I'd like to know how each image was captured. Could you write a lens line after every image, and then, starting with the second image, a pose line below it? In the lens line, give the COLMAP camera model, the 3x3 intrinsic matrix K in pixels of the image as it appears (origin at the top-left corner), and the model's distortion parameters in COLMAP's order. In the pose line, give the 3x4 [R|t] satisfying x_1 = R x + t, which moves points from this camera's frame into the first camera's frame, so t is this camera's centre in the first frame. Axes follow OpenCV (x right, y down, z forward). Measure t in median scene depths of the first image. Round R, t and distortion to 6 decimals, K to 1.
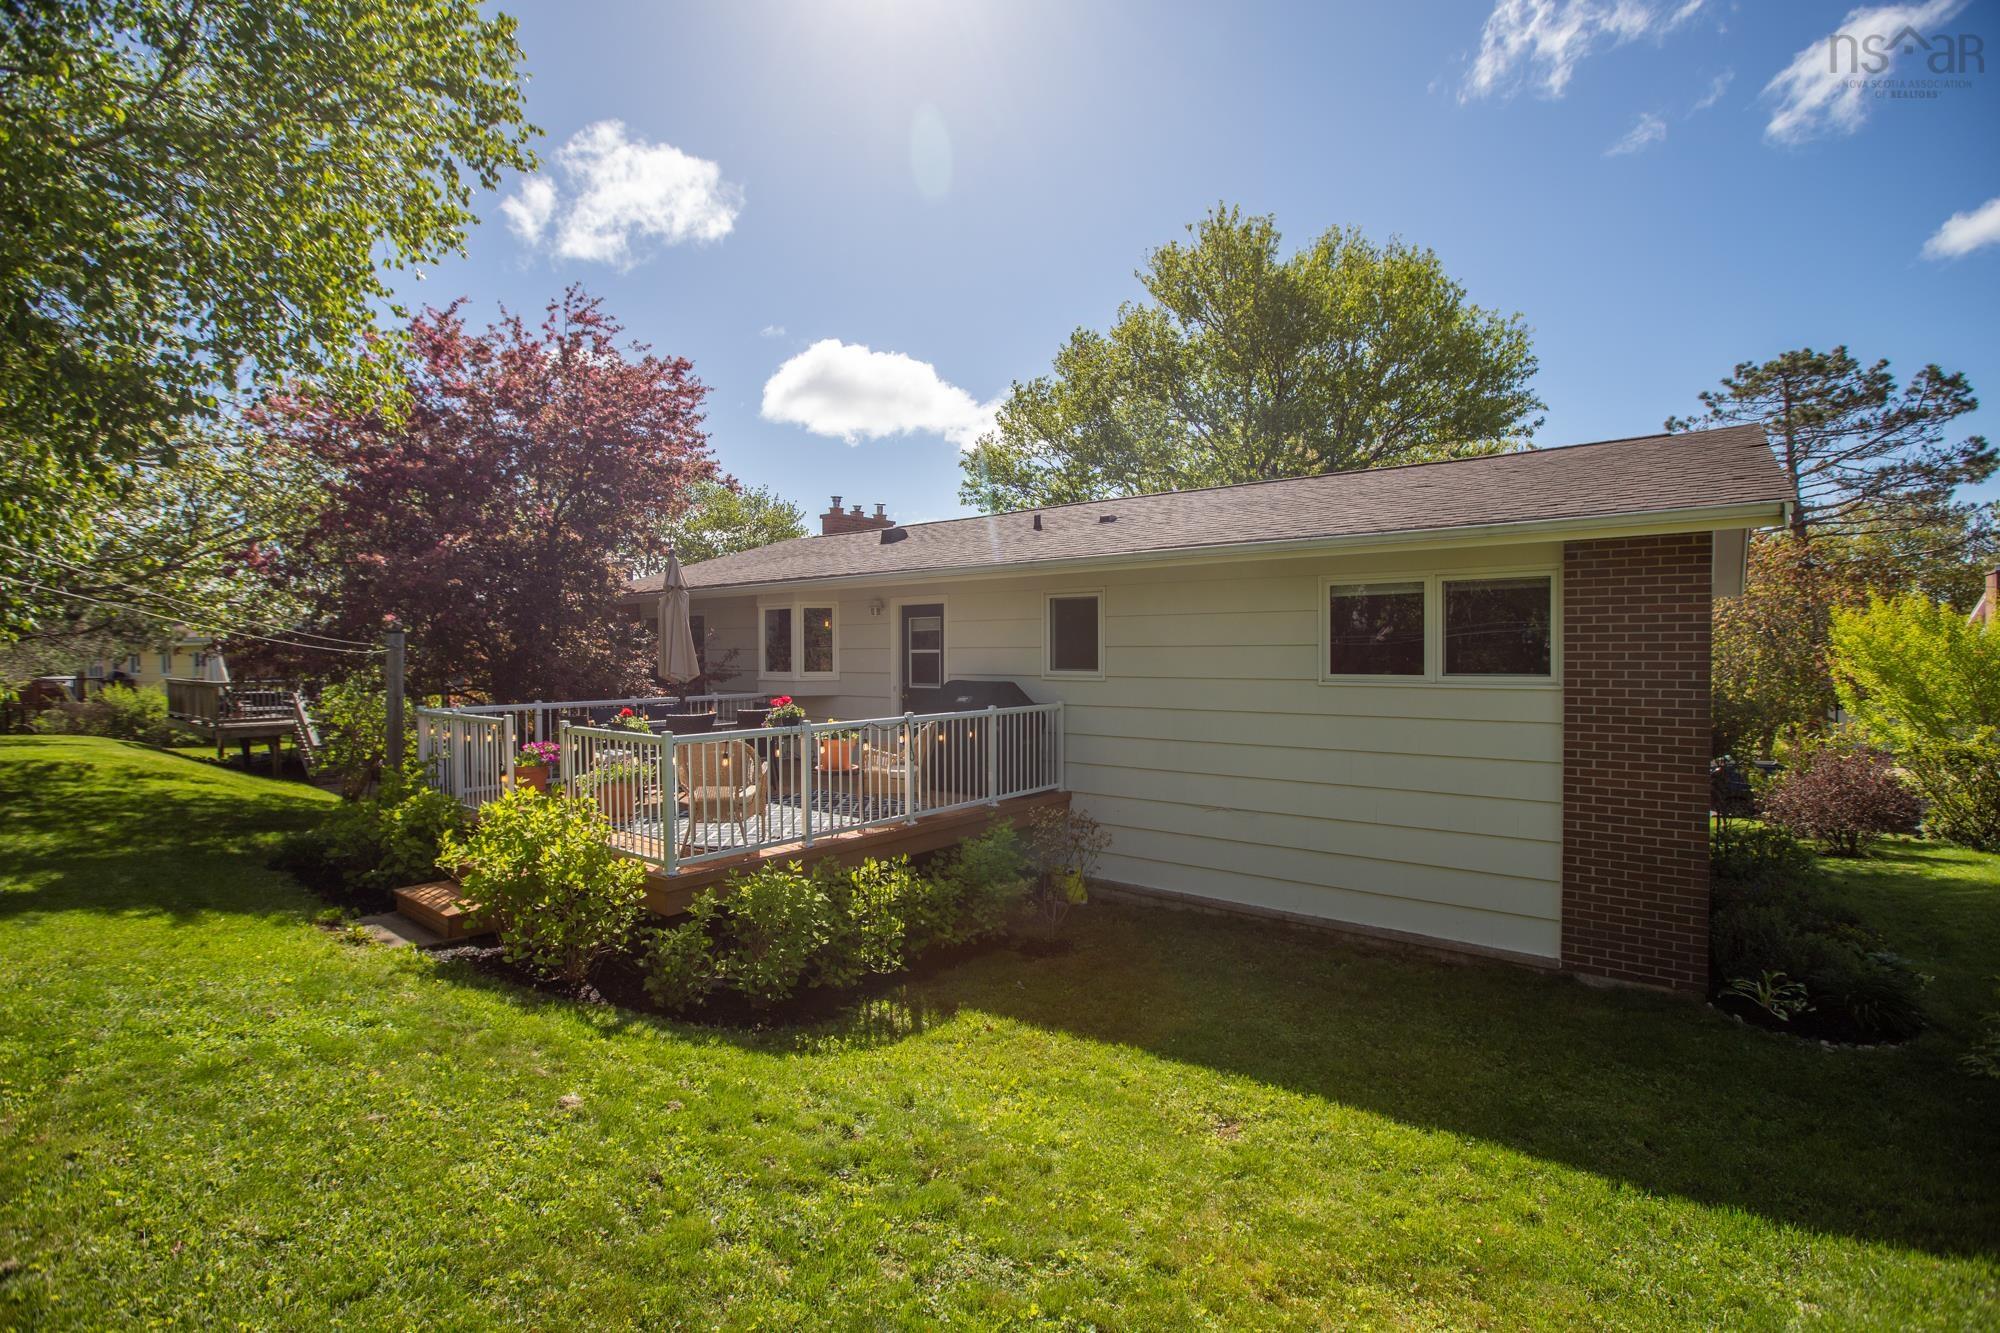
lens RADIAL K [[911.5, 0, 1000.0], [0, 911.5, 666.5], [0, 0, 1]] dist [-0.048547, 0.016657]
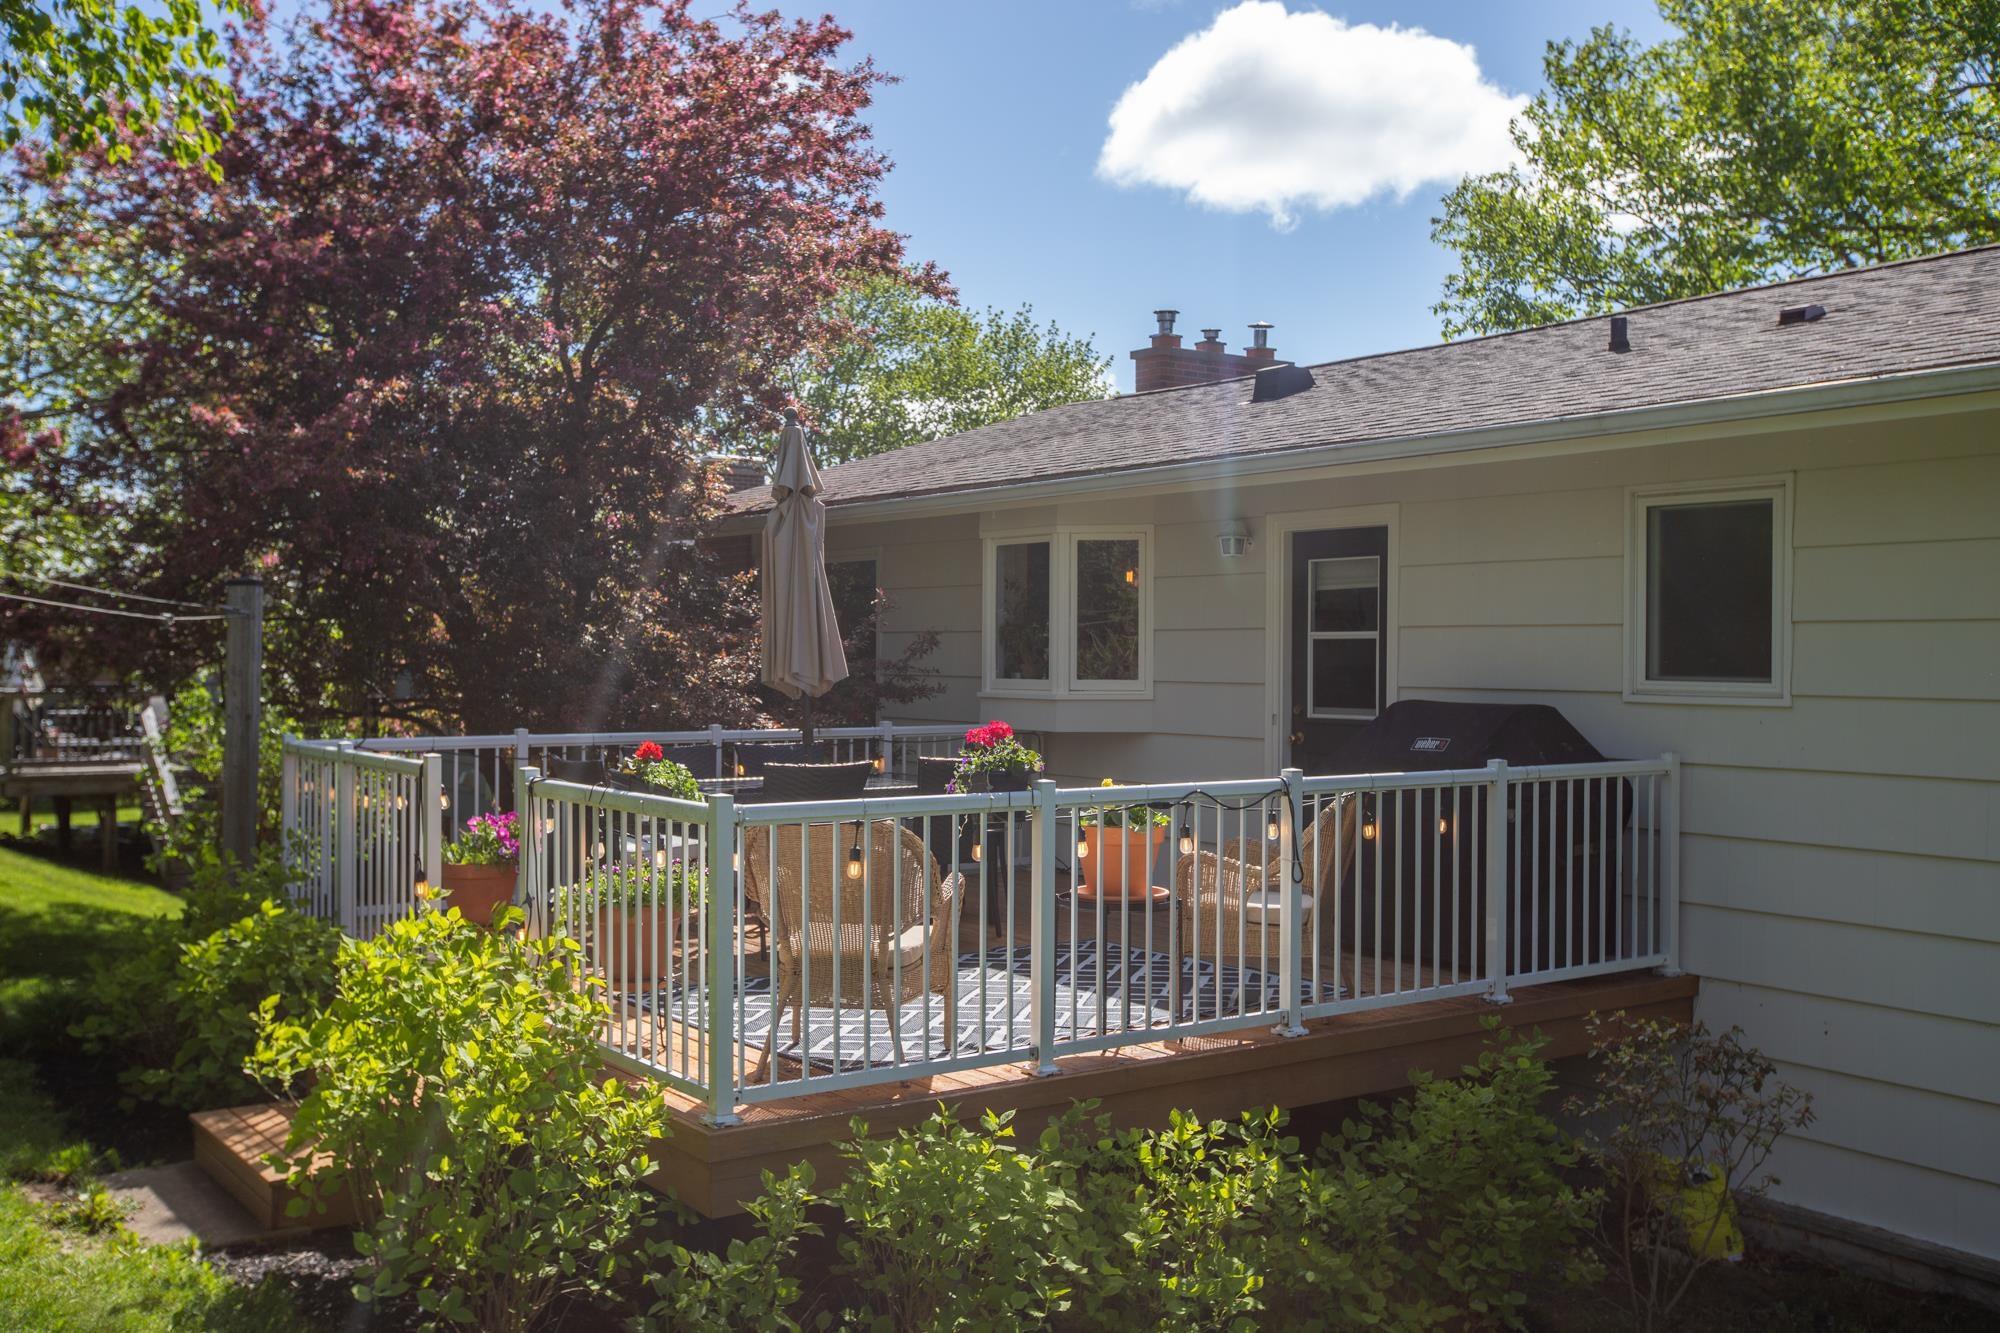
lens RADIAL K [[1870.1, 0, 1000.0], [0, 1870.1, 666.5], [0, 0, 1]] dist [0.038845, 0.027377]
pose [[0.961026, 0.008836, -0.276317, 0.011353], [-0.011955, 0.999882, -0.009603, 0.012798], [0.276200, 0.012532, 0.961018, 0.123509]]
